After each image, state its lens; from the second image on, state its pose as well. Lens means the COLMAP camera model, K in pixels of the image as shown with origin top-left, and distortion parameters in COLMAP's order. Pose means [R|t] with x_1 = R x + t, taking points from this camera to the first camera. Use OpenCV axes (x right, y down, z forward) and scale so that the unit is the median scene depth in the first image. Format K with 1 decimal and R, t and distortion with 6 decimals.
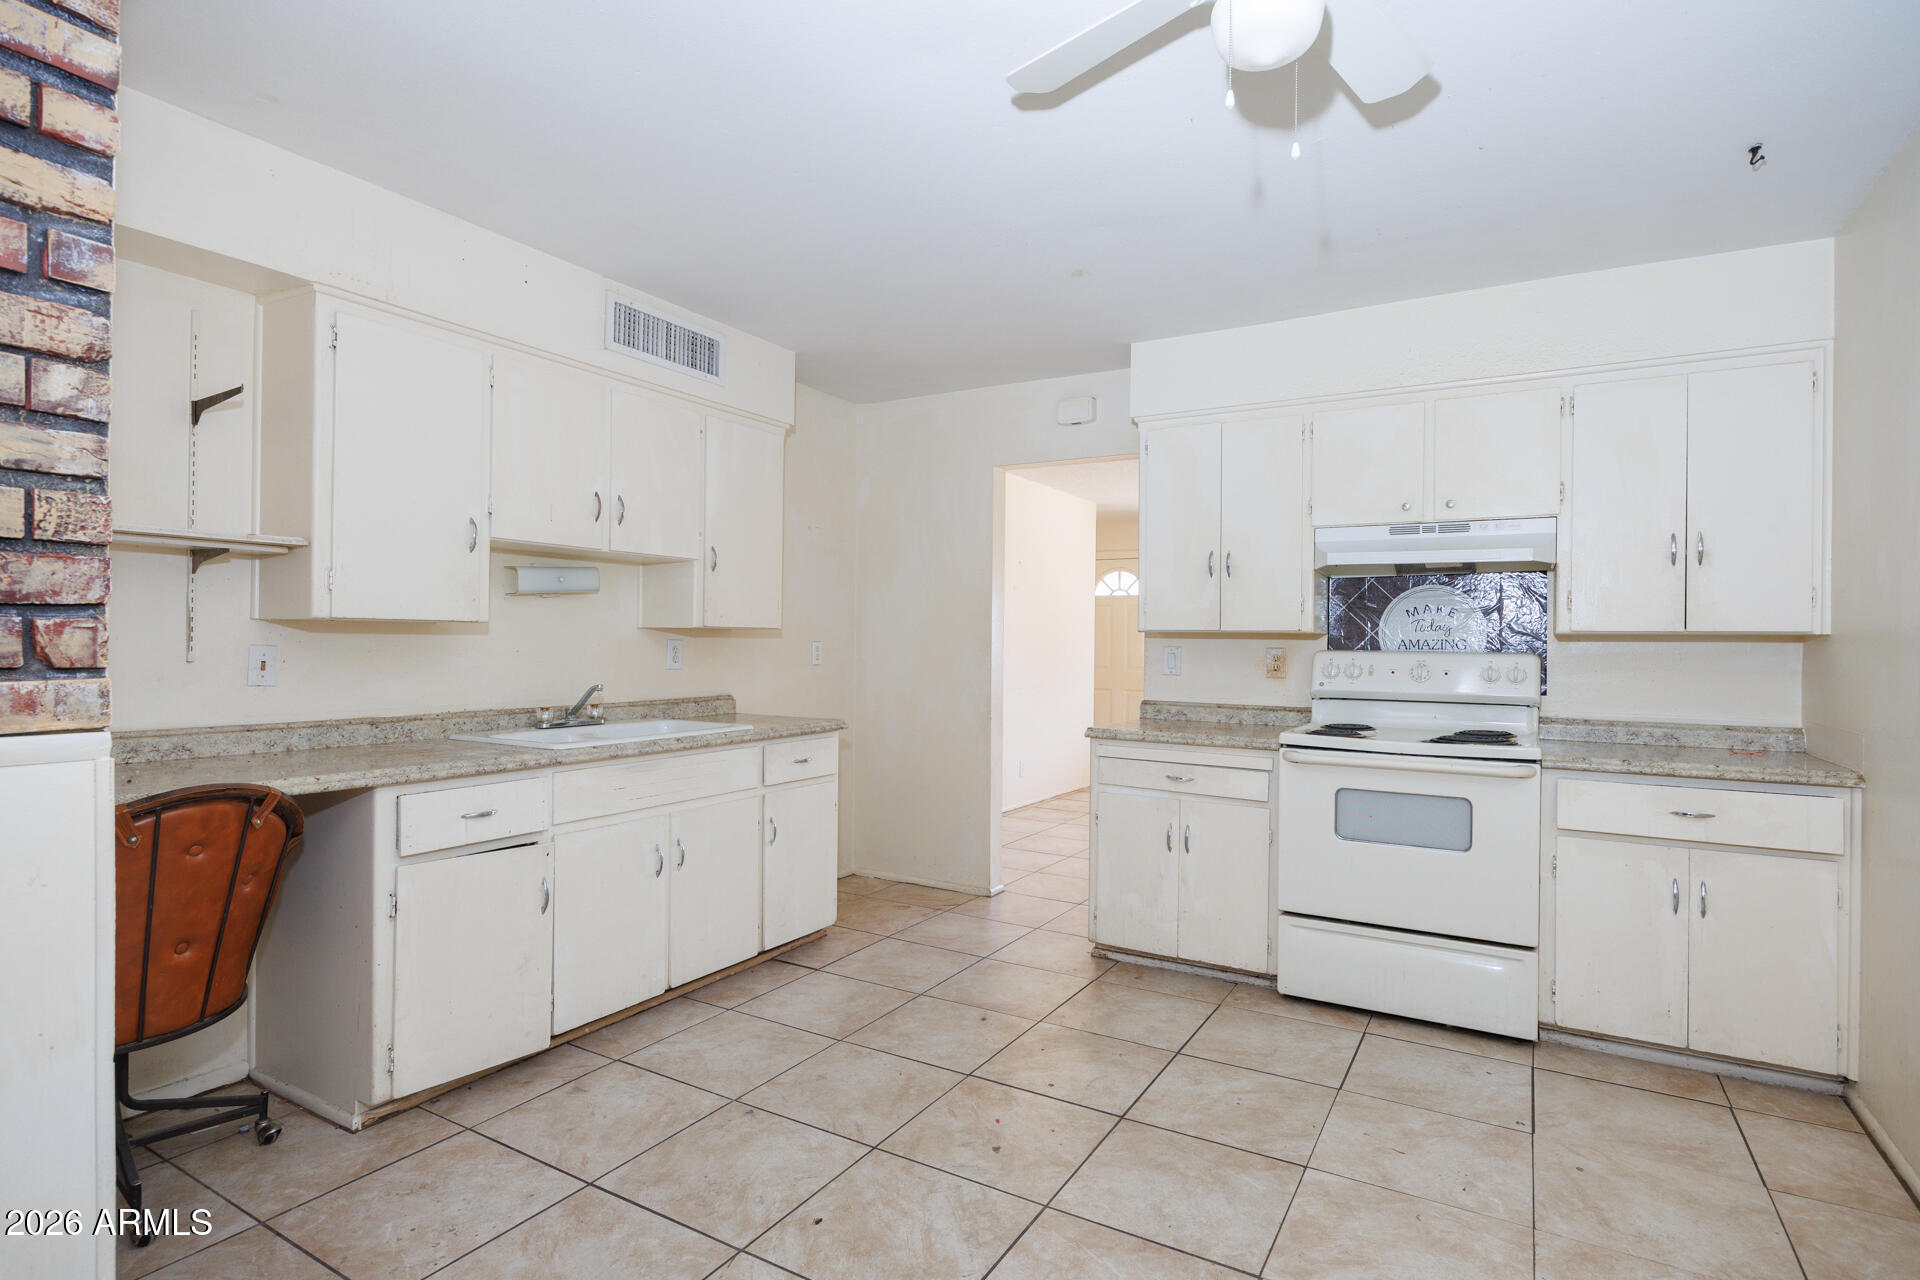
lens RADIAL K [[966.4, 0, 960.0], [0, 966.4, 640.0], [0, 0, 1]] dist [-0.005663, 0.000794]
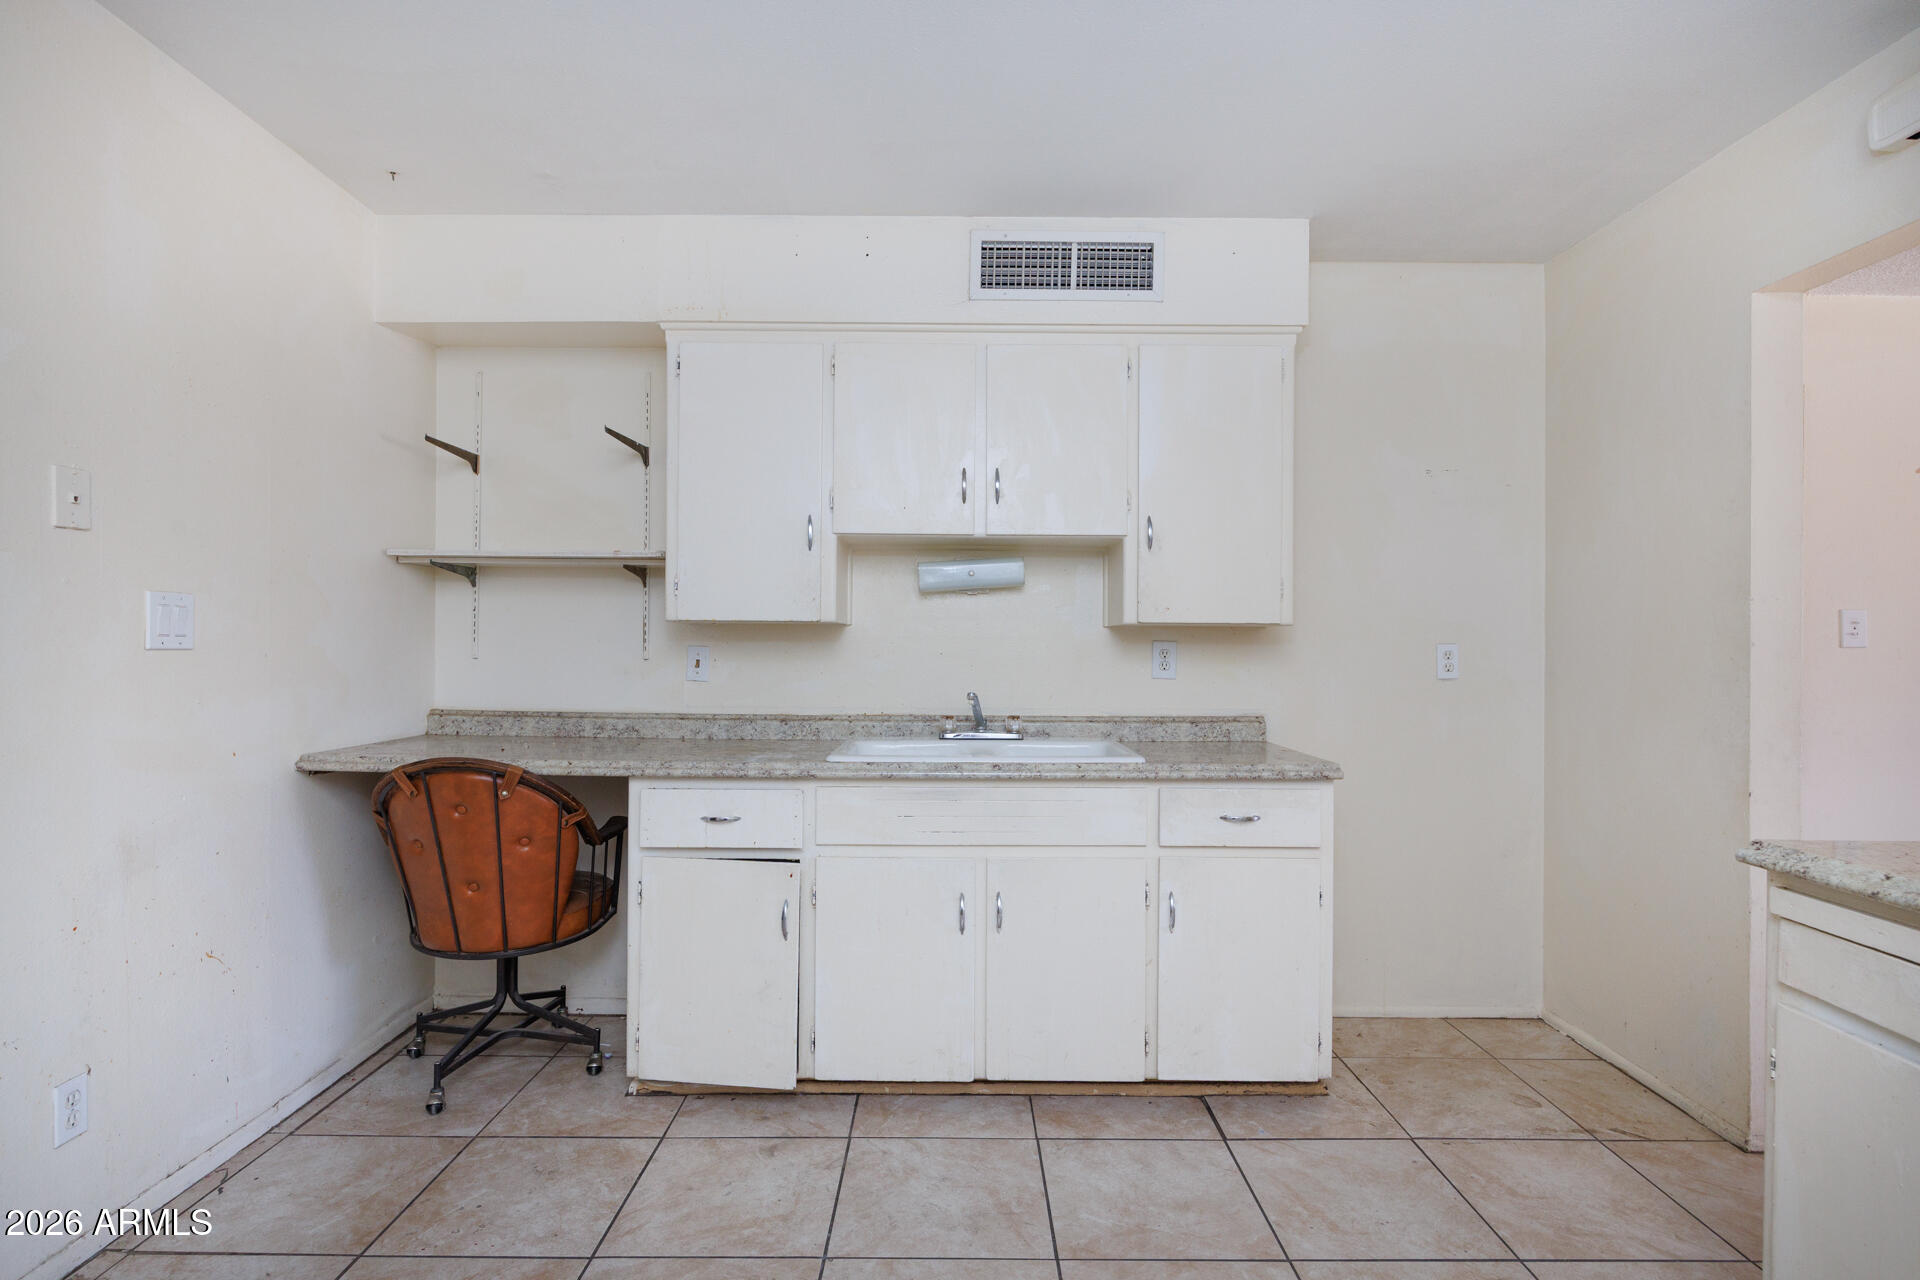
lens RADIAL K [[966.4, 0, 960.0], [0, 966.4, 640.0], [0, 0, 1]] dist [-0.005663, 0.000794]
pose [[0.508991, -0.007372, -0.860740, 0.386600], [0.000629, 0.999966, -0.008192, 0.006916], [0.860772, 0.003628, 0.508978, 0.595862]]
